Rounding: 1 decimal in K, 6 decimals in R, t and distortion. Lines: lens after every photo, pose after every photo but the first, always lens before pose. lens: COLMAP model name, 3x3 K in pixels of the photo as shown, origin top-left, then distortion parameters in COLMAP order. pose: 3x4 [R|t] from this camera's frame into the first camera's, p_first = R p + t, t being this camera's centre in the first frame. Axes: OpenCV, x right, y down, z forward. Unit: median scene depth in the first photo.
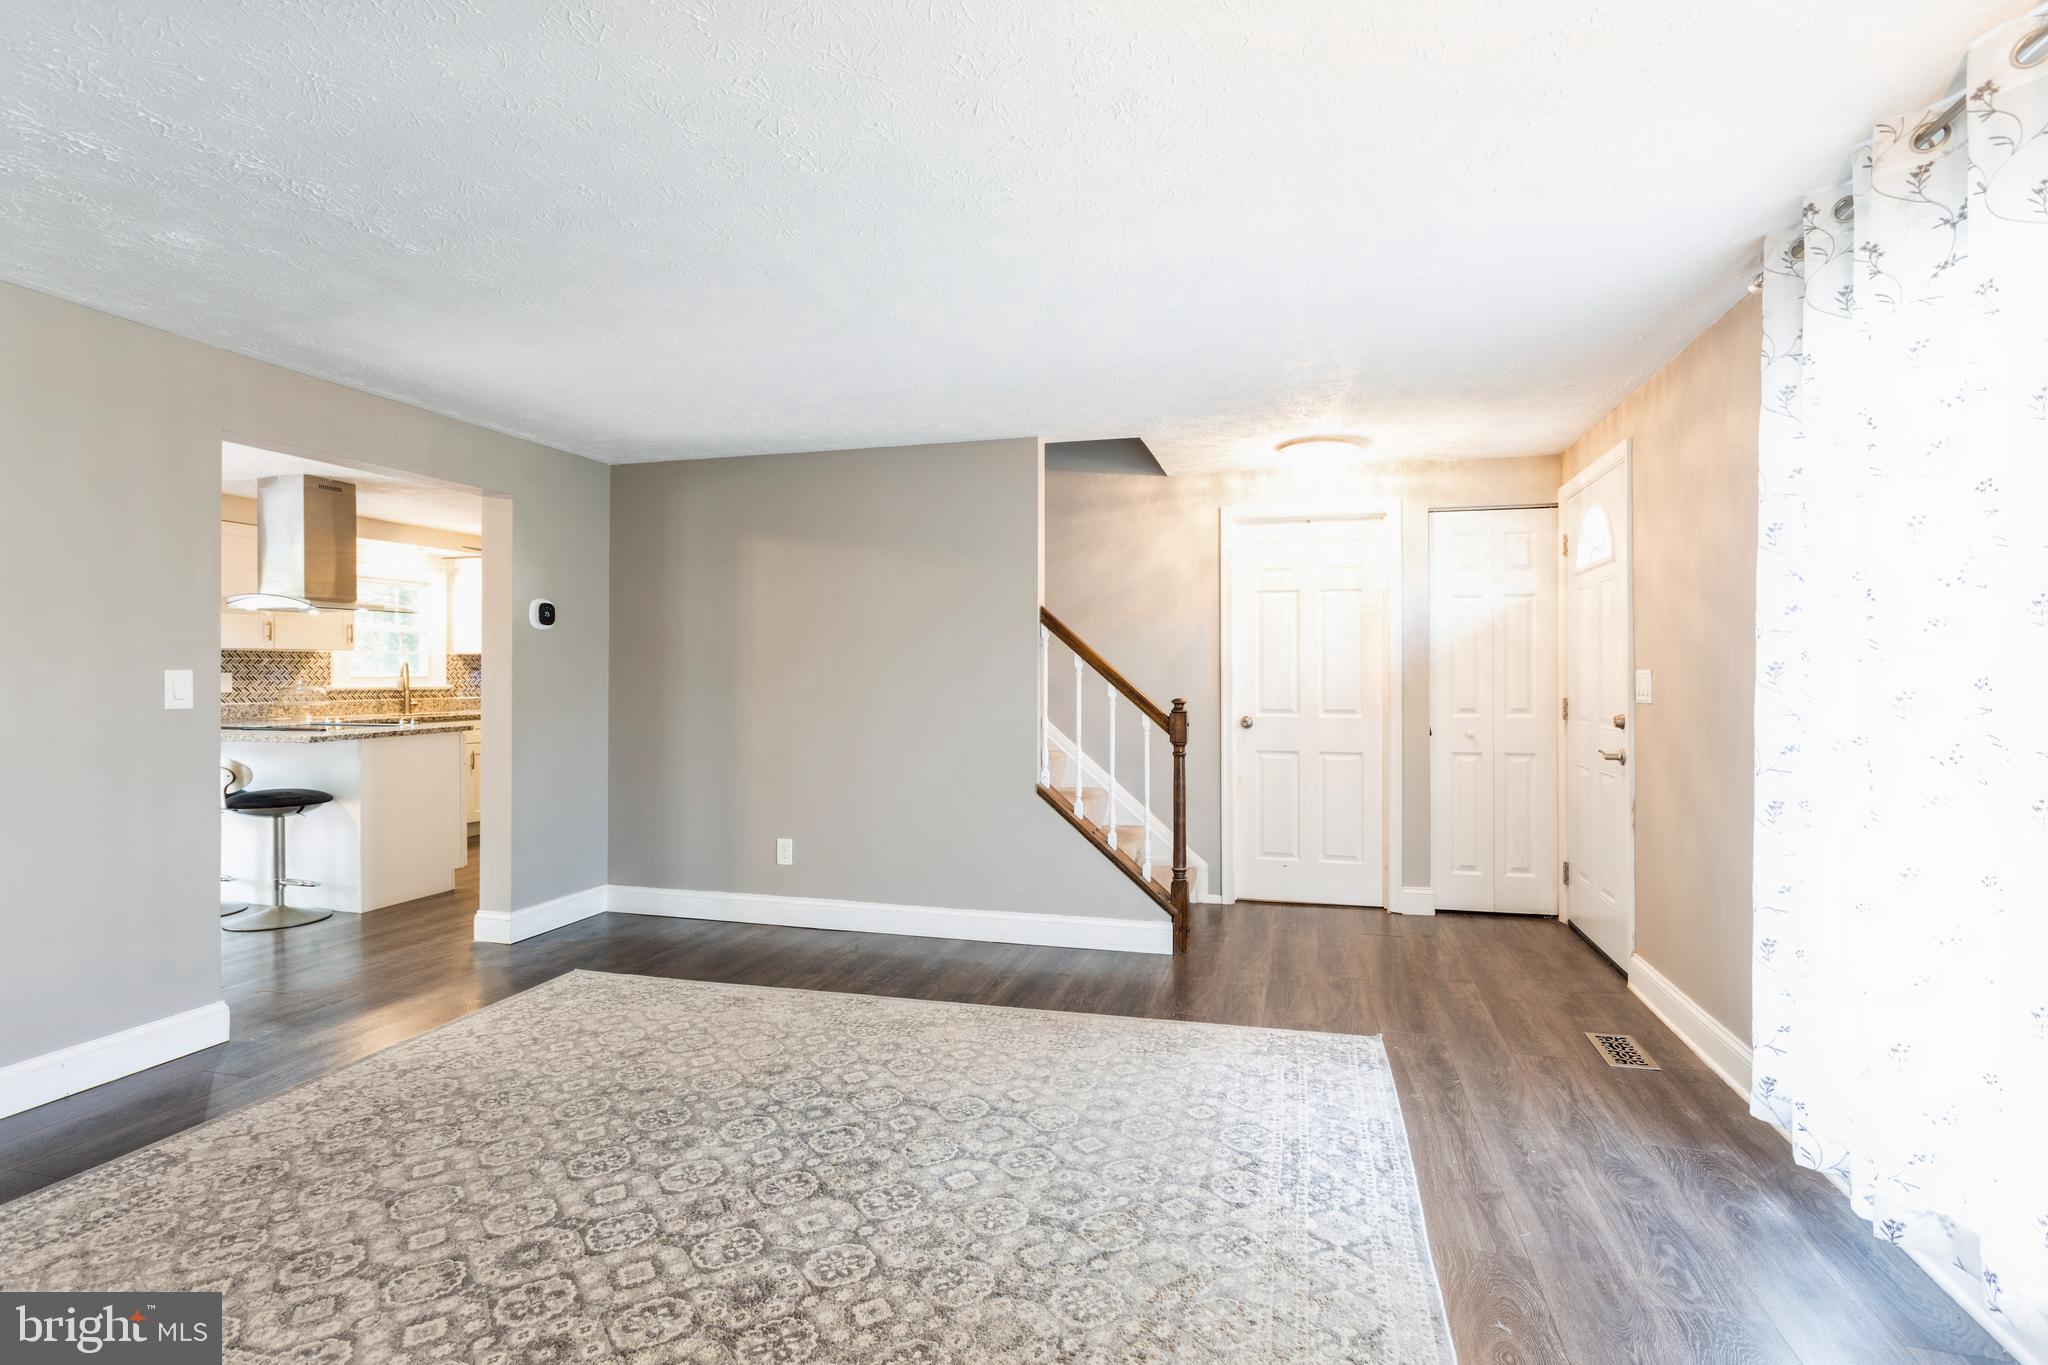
lens RADIAL K [[969.1, 0, 1028.0], [0, 969.1, 671.7], [0, 0, 1]] dist [0.000575, 0.002762]
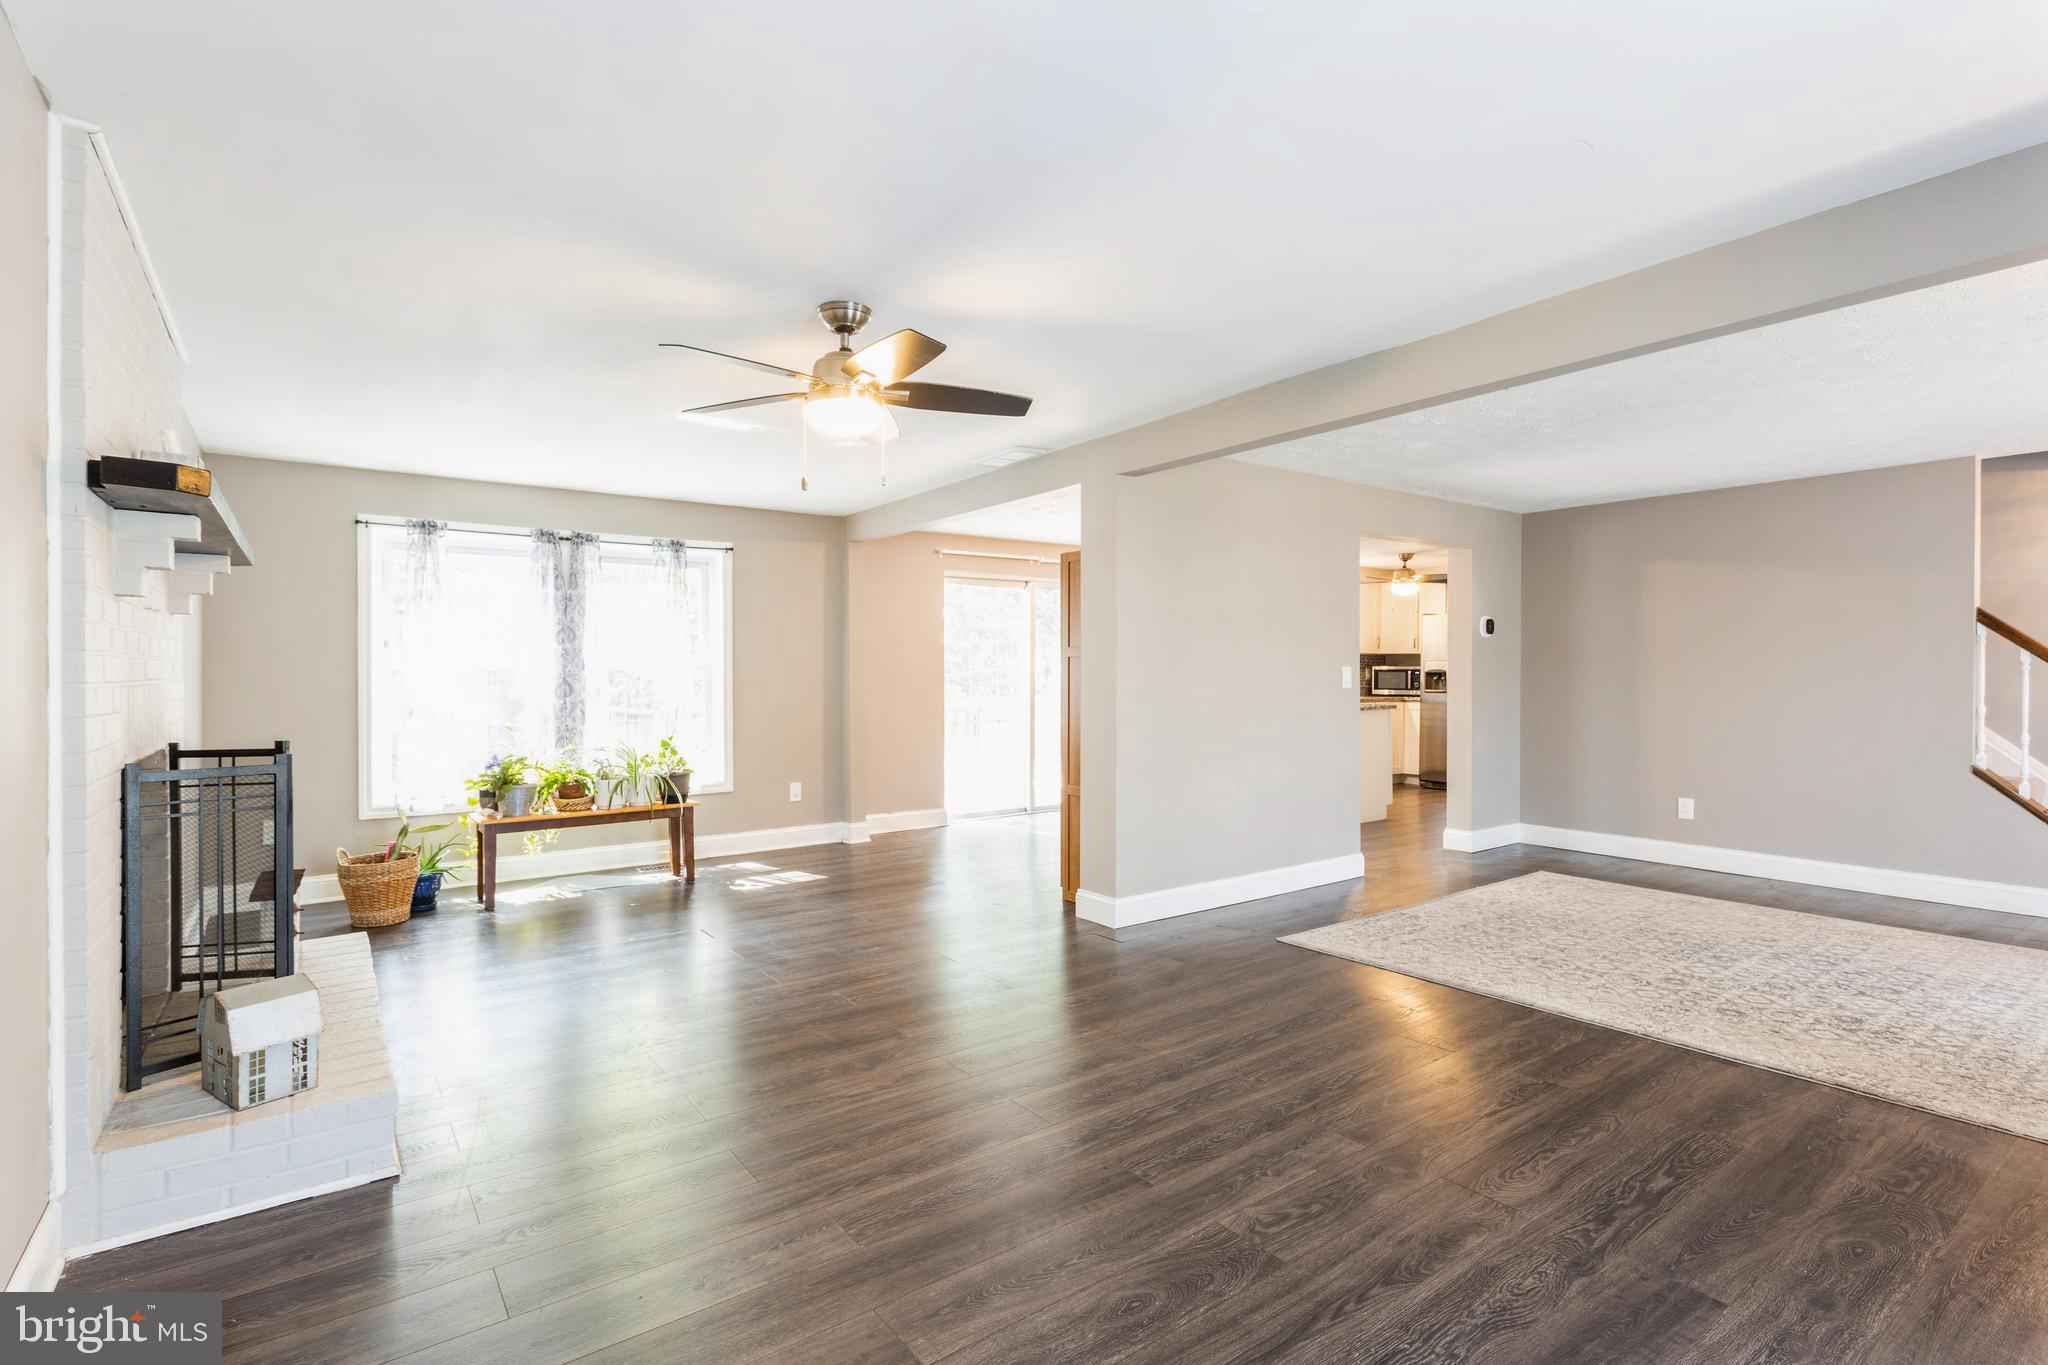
lens RADIAL K [[969.1, 0, 1026.4], [0, 969.1, 671.2], [0, 0, 1]] dist [0.000575, 0.002762]
pose [[0.785795, -0.000504, -0.618486, -0.243307], [0.004006, 0.999983, 0.004275, -0.004195], [0.618474, -0.005837, 0.785784, -0.870235]]
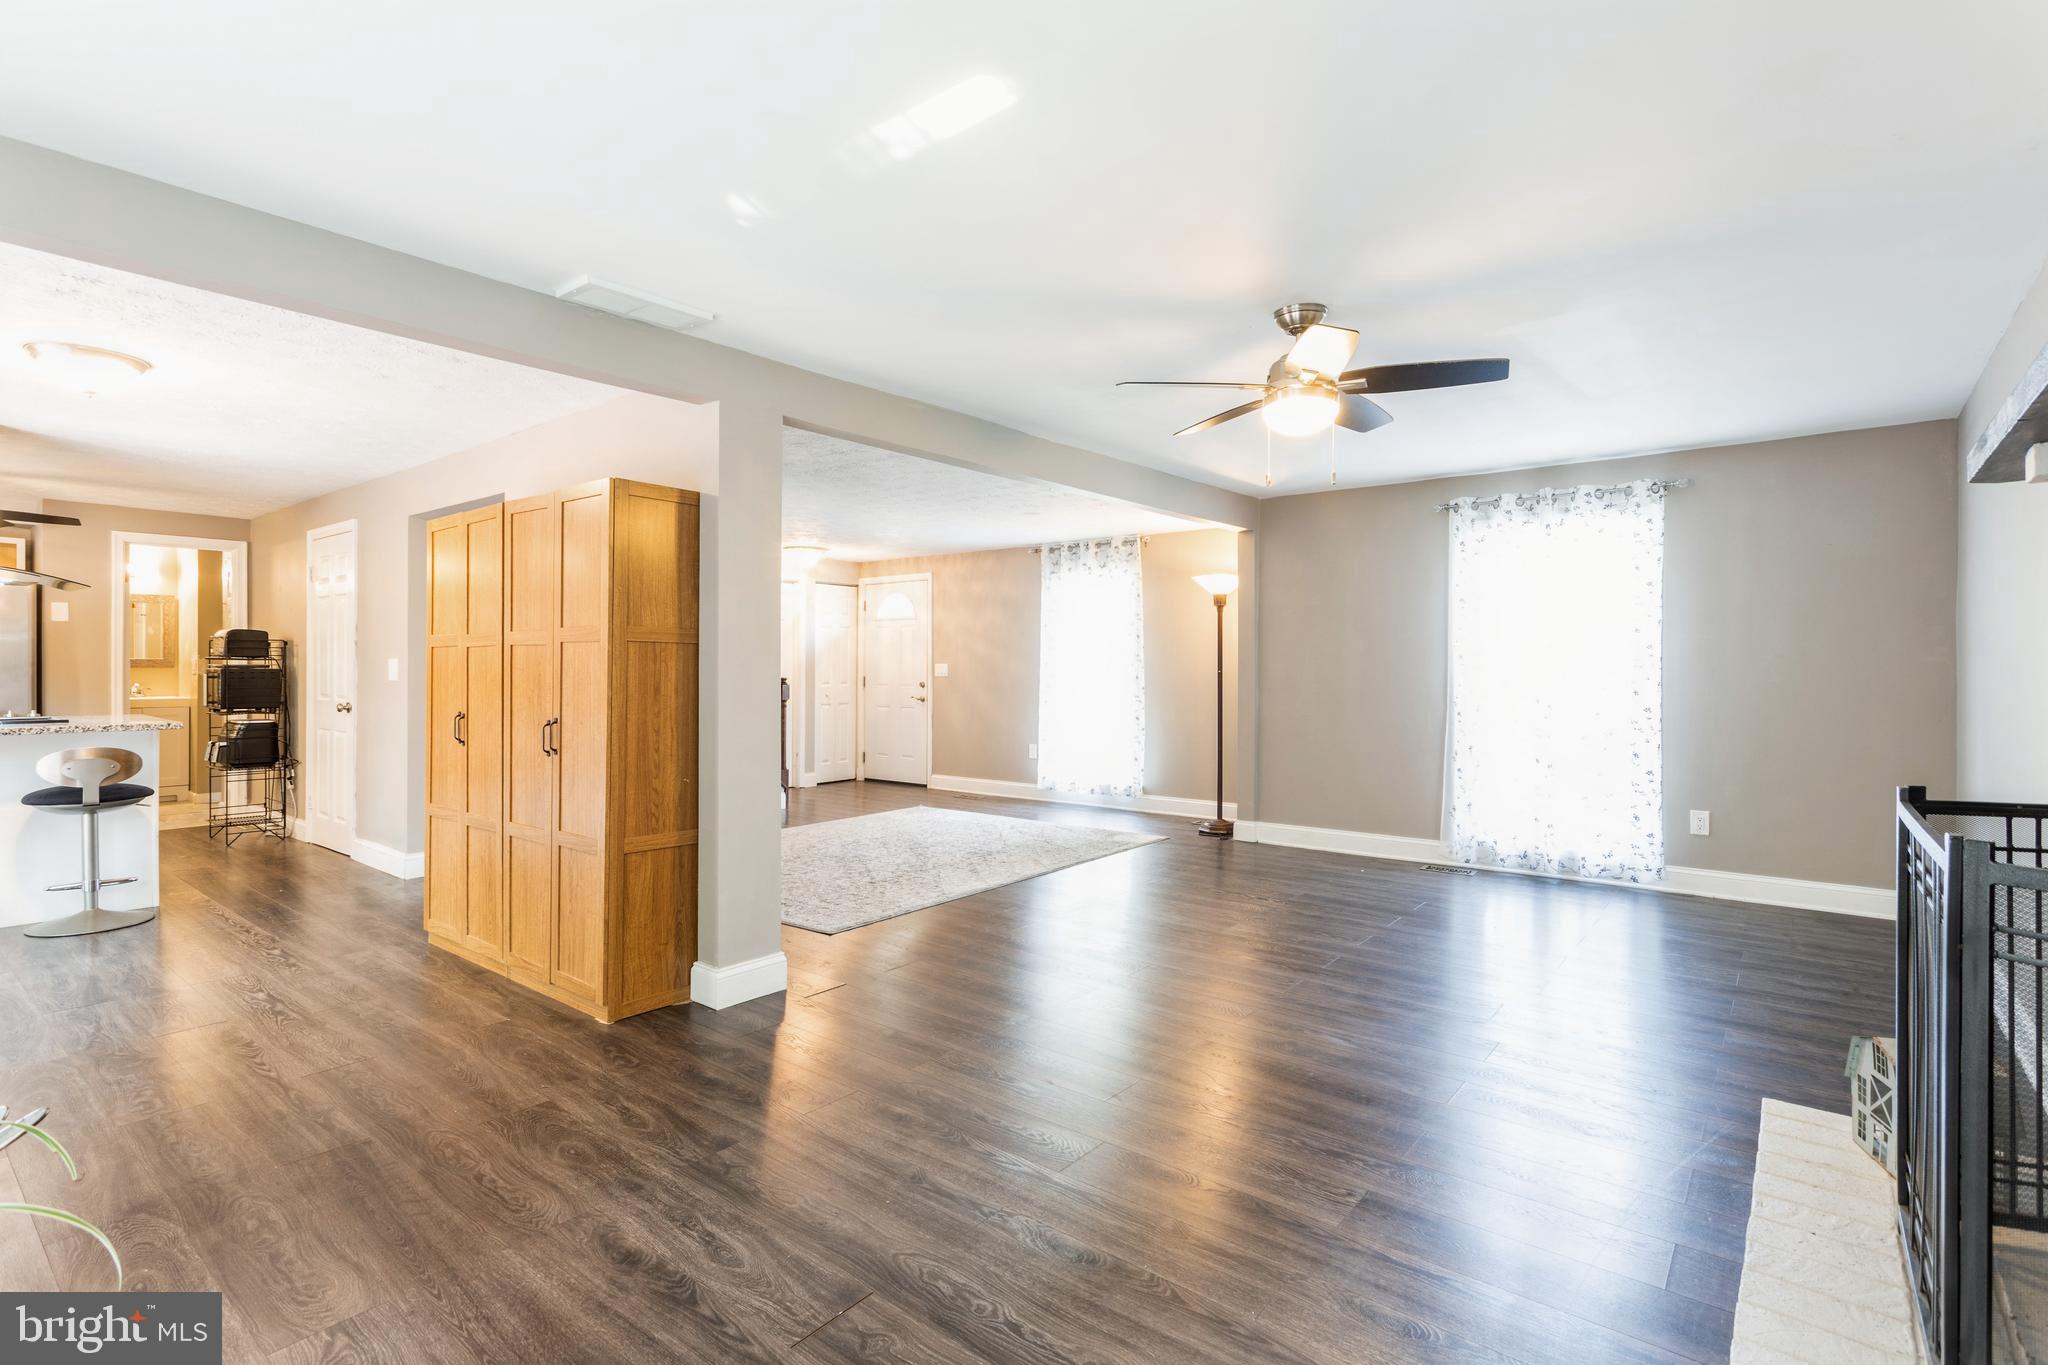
lens RADIAL K [[969.1, 0, 1015.6], [0, 969.1, 669.9], [0, 0, 1]] dist [0.000575, 0.002762]
pose [[0.395822, -0.000534, 0.918327, -2.164665], [-0.007529, 0.999964, 0.003827, 0.003690], [-0.918296, -0.008429, 0.395804, -0.292772]]
